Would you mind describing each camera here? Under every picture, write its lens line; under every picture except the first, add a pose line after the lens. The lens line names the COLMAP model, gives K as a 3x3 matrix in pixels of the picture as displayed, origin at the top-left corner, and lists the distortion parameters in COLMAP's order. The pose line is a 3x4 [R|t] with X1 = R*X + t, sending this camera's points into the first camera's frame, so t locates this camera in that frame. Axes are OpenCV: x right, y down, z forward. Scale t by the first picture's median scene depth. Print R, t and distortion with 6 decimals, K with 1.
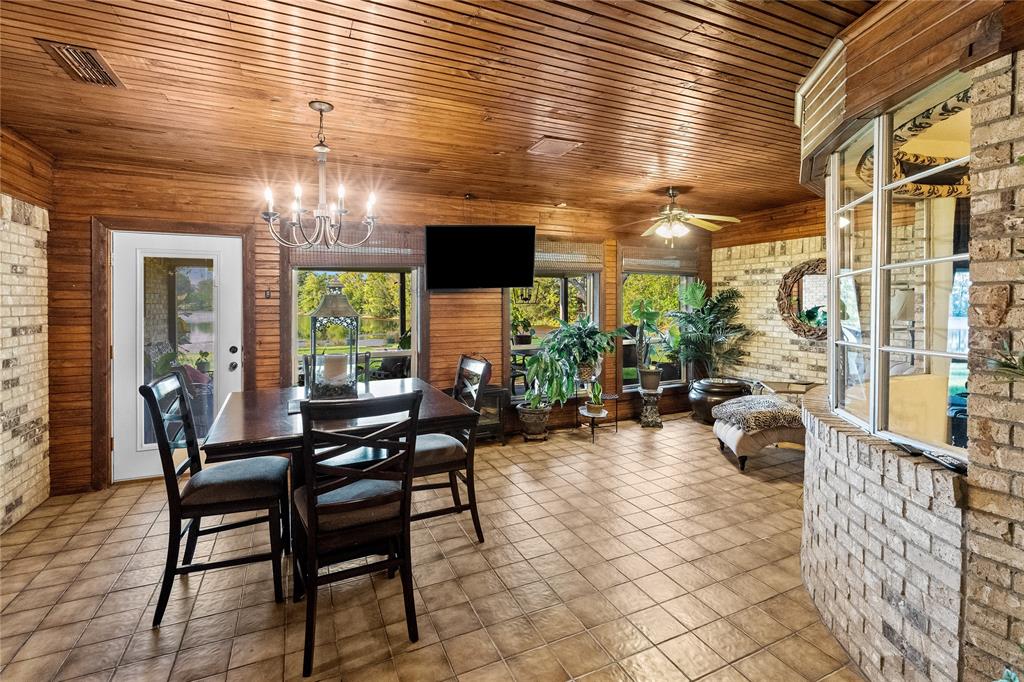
lens RADIAL K [[467.0, 0, 510.6], [0, 467.0, 301.3], [0, 0, 1]] dist [-0.001990, -0.000054]
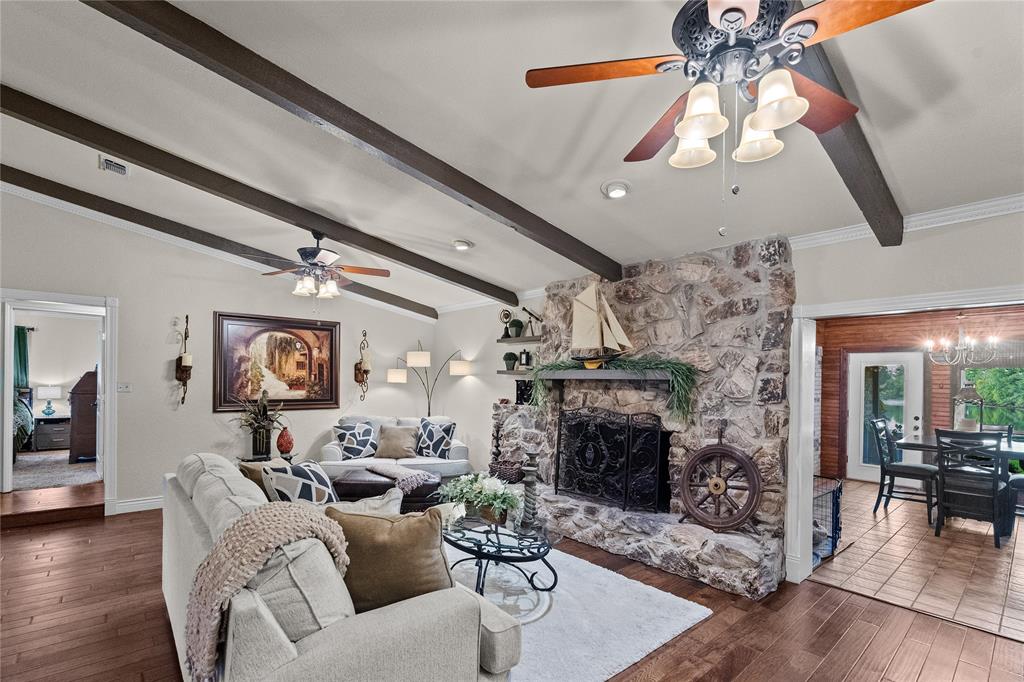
lens RADIAL K [[464.5, 0, 509.6], [0, 464.5, 381.2], [0, 0, 1]] dist [-0.000886, -0.000302]
pose [[0.281121, 0.006950, -0.959647, 0.672414], [-0.020418, 0.999791, 0.001259, -0.003363], [0.959455, 0.019240, 0.281204, -0.990478]]
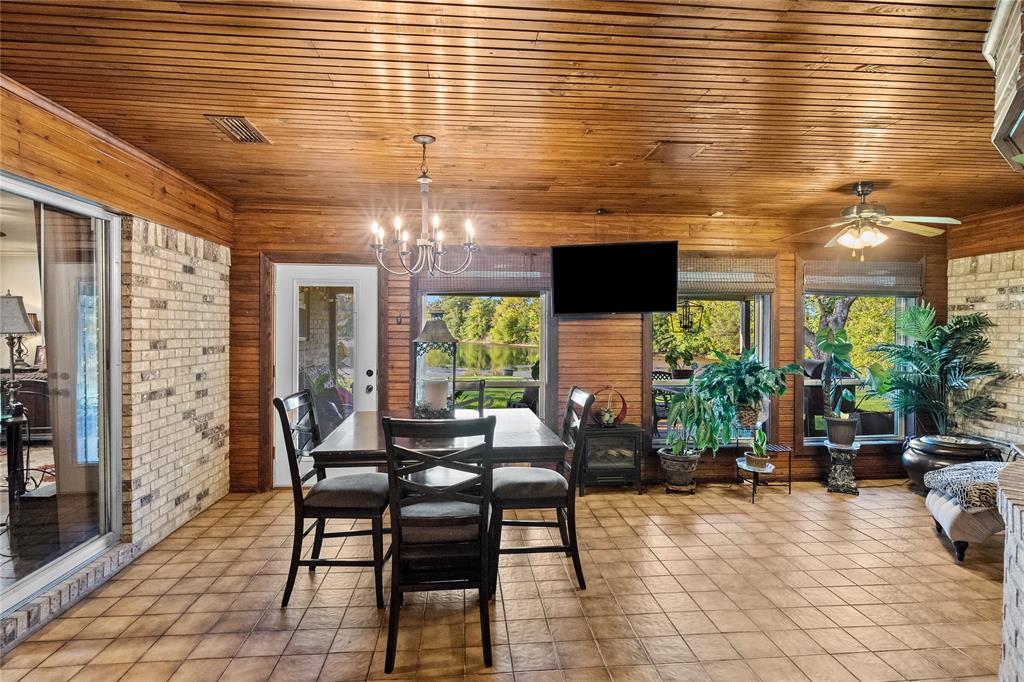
lens RADIAL K [[542.8, 0, 512.5], [0, 542.8, 326.6], [0, 0, 1]] dist [-0.000243, -0.000121]
pose [[0.943189, 0.006020, -0.332202, 0.125240], [-0.007396, 0.999969, -0.002877, 0.000719], [0.332174, 0.005171, 0.943204, -0.048804]]
